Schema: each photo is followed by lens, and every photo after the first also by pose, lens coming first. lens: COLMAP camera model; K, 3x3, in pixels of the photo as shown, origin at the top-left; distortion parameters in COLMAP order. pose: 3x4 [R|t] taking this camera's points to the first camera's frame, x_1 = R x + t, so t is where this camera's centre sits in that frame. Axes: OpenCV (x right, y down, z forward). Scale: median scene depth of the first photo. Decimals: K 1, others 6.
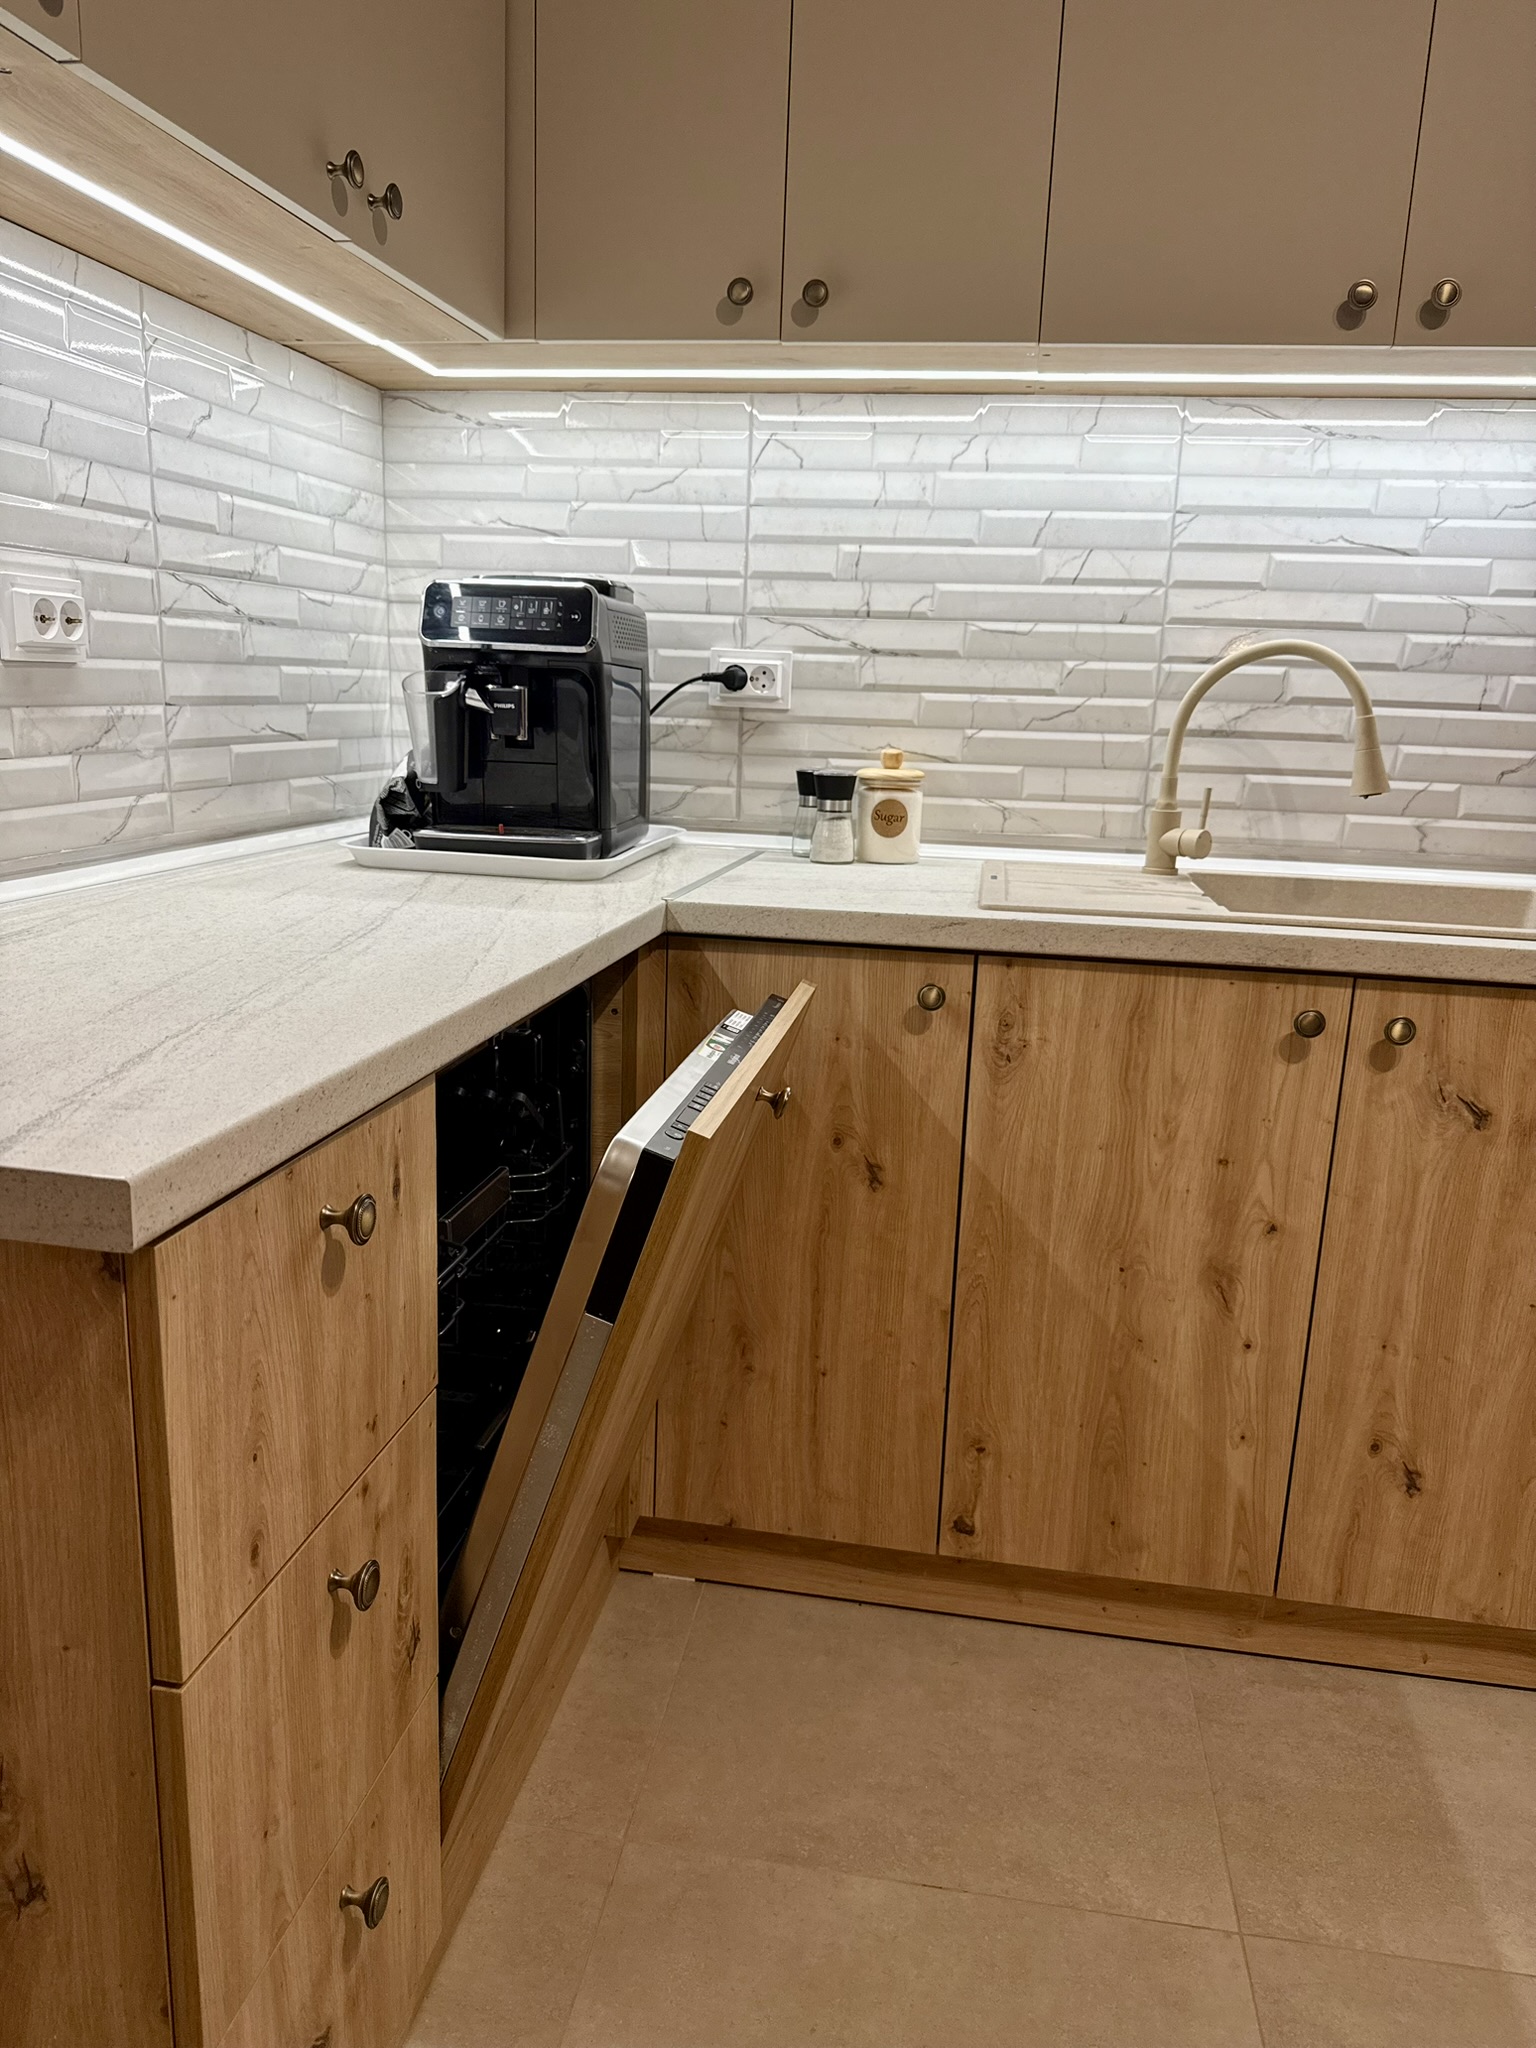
lens RADIAL K [[1467.0, 0, 776.0], [0, 1467.0, 1037.8], [0, 0, 1]] dist [0.067287, -0.060693]
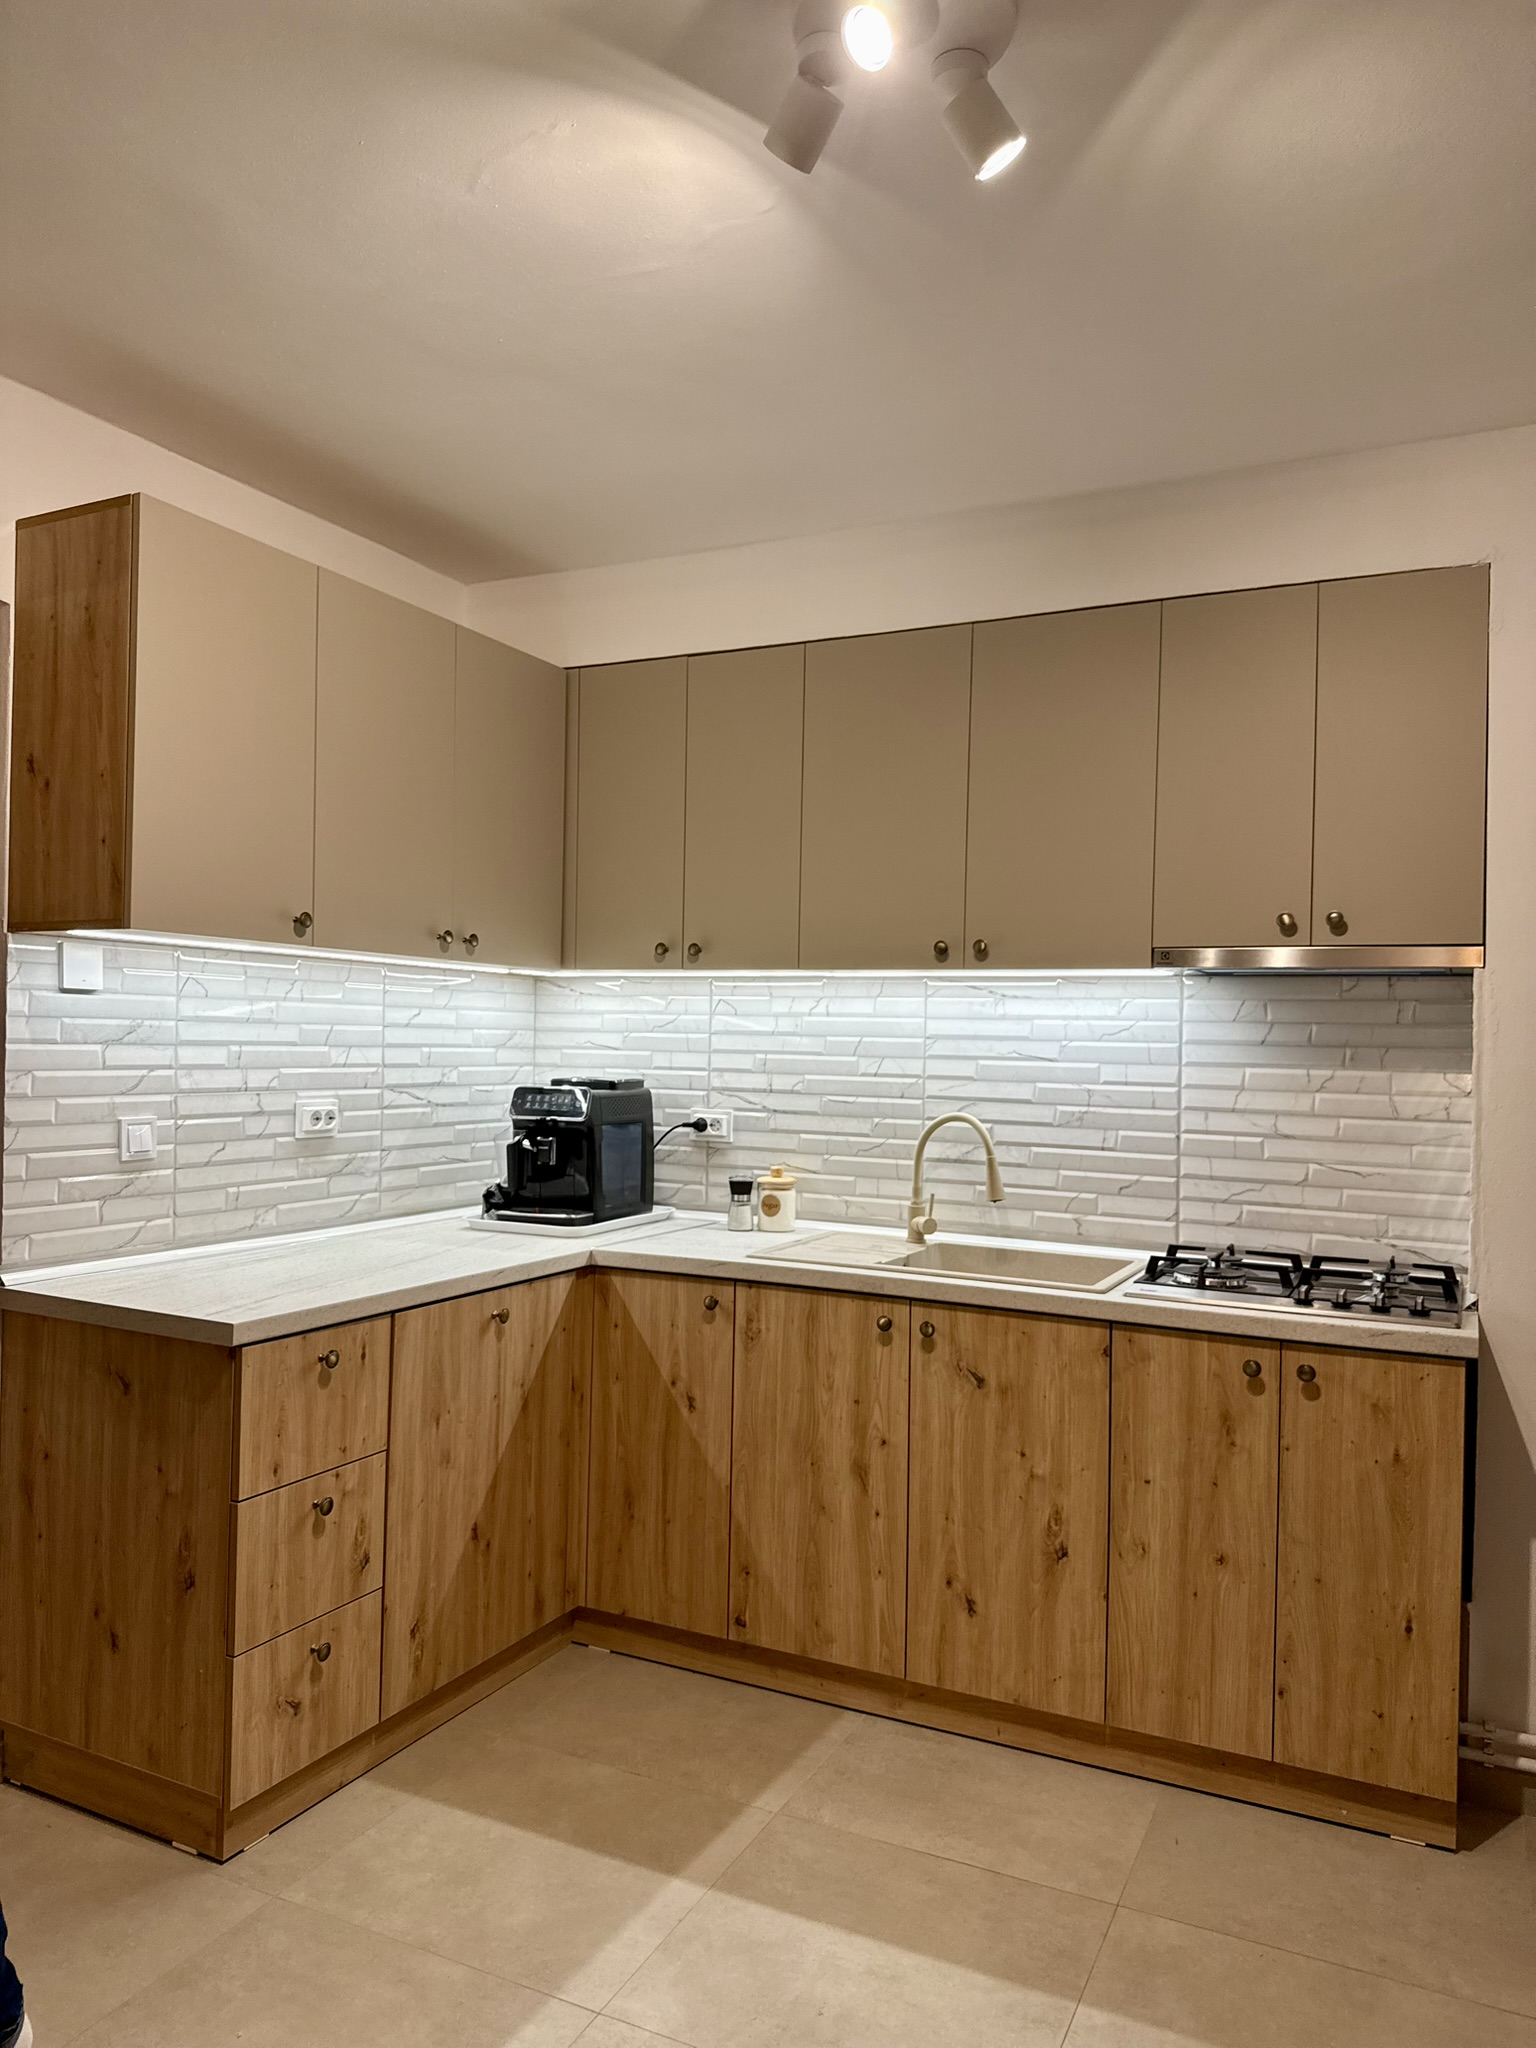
lens RADIAL K [[1467.0, 0, 760.2], [0, 1467.0, 1037.6], [0, 0, 1]] dist [0.067287, -0.060693]
pose [[0.954008, -0.017265, -0.299285, 0.689321], [-0.056457, 0.970129, -0.235930, 0.077690], [0.294418, 0.241976, 0.924535, -0.764690]]
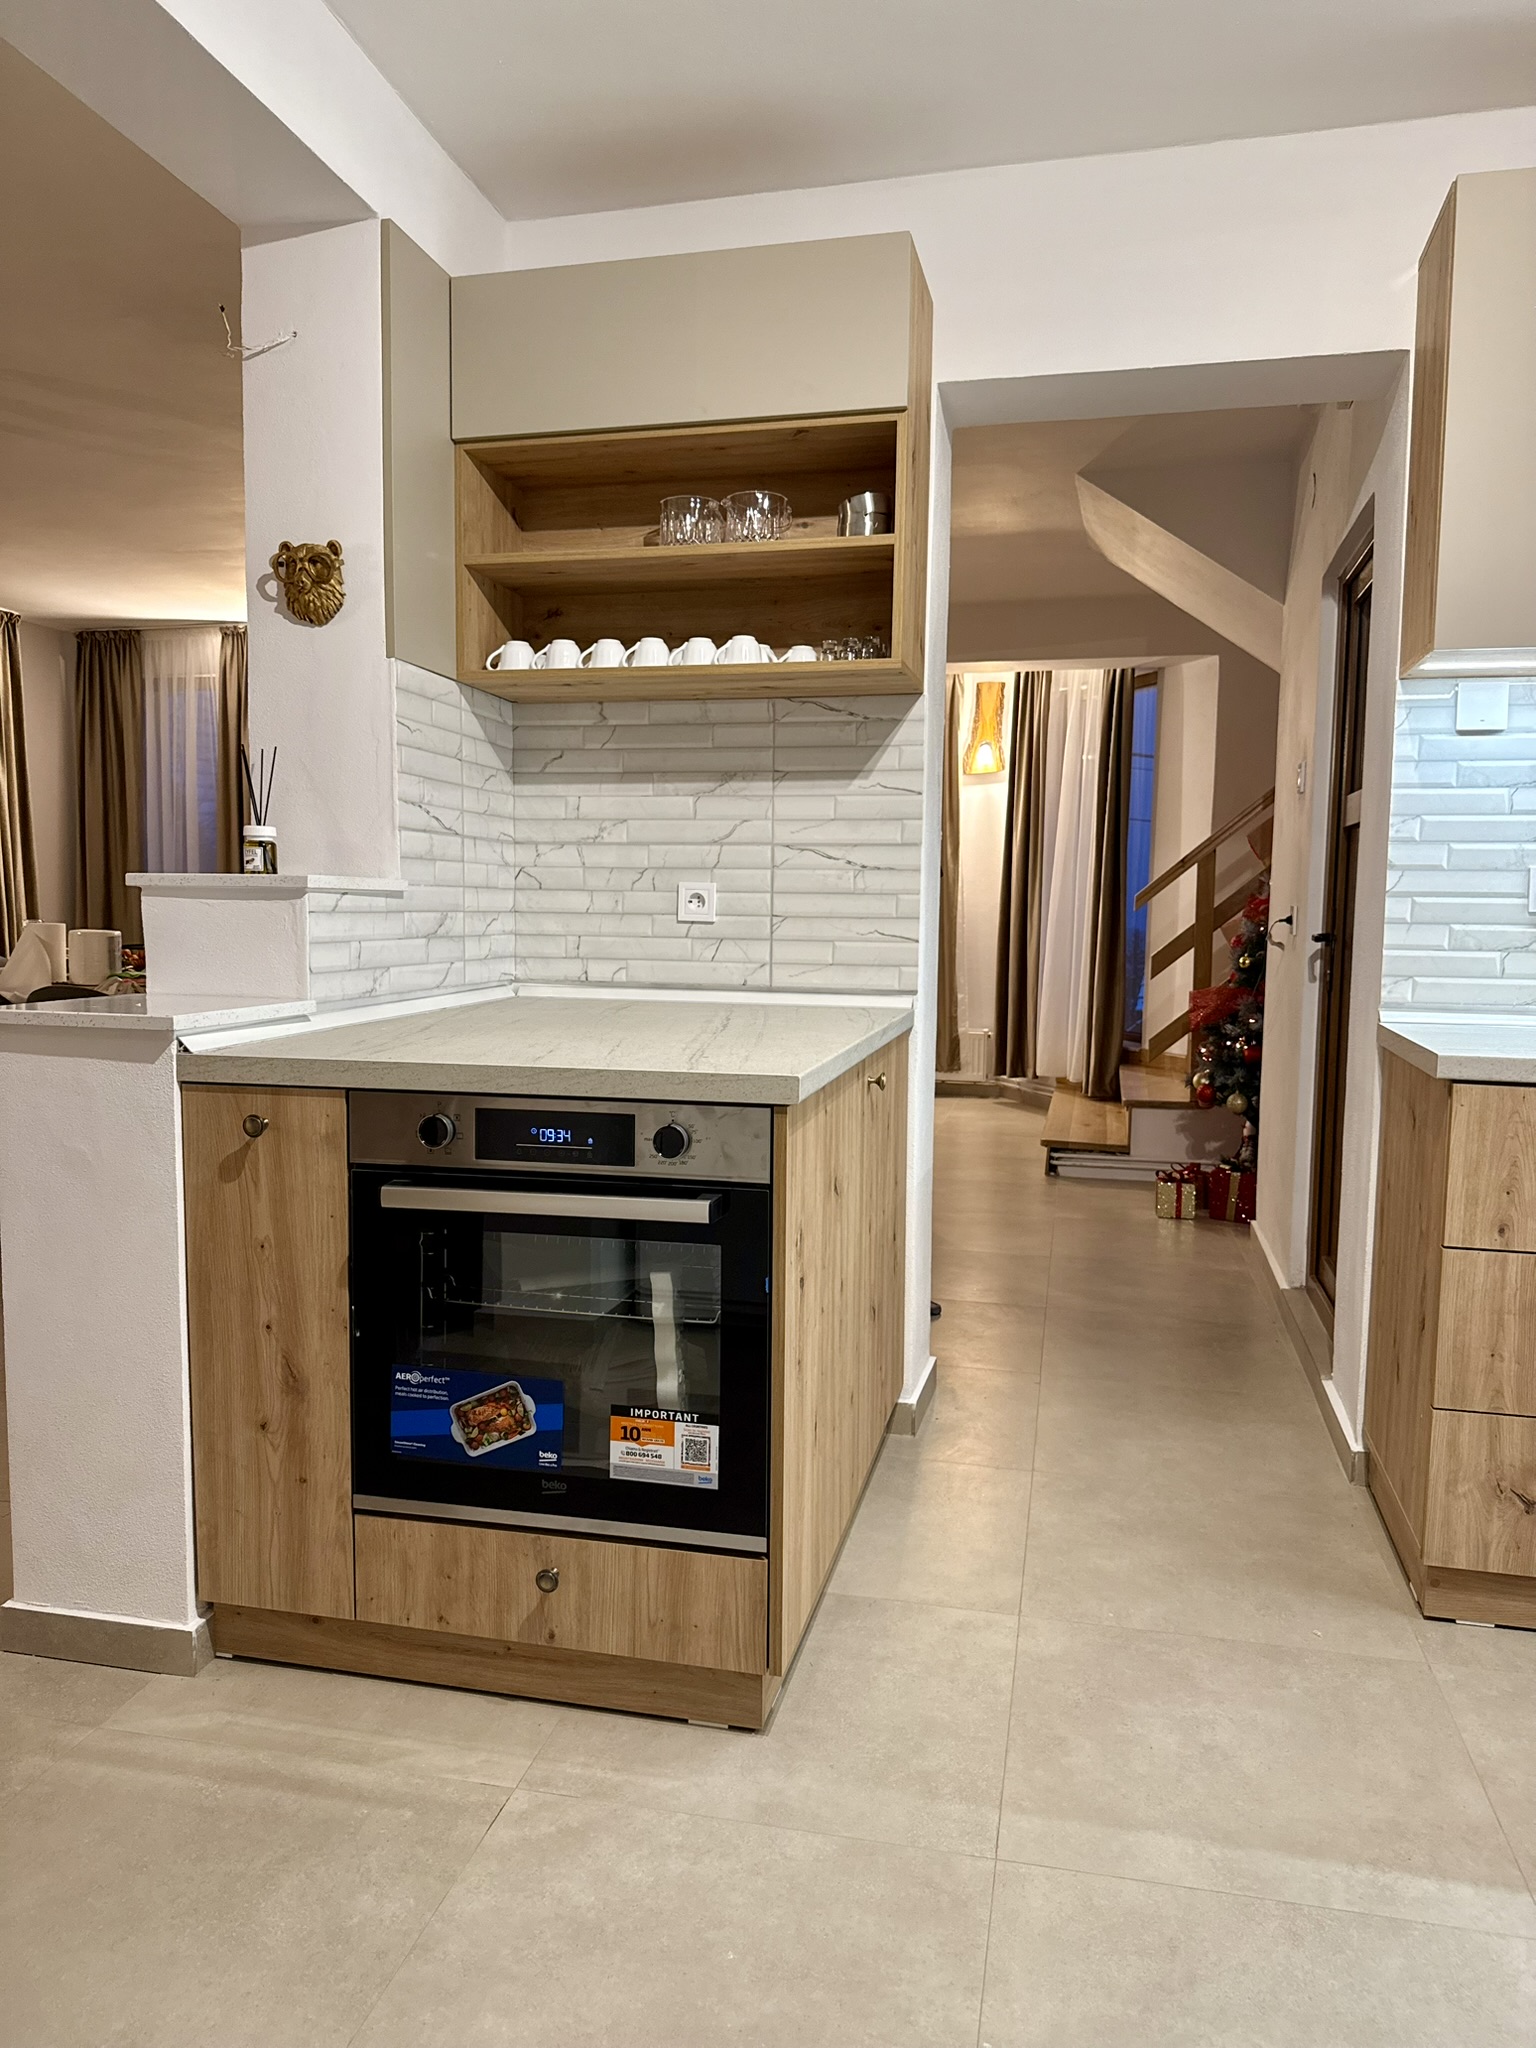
lens RADIAL K [[1467.0, 0, 763.1], [0, 1467.0, 1014.3], [0, 0, 1]] dist [0.067287, -0.060693]
pose [[-0.075405, 0.032668, -0.996618, 1.115315], [-0.252274, 0.966324, 0.050762, 0.087397], [0.964713, 0.255248, -0.064624, -0.073553]]
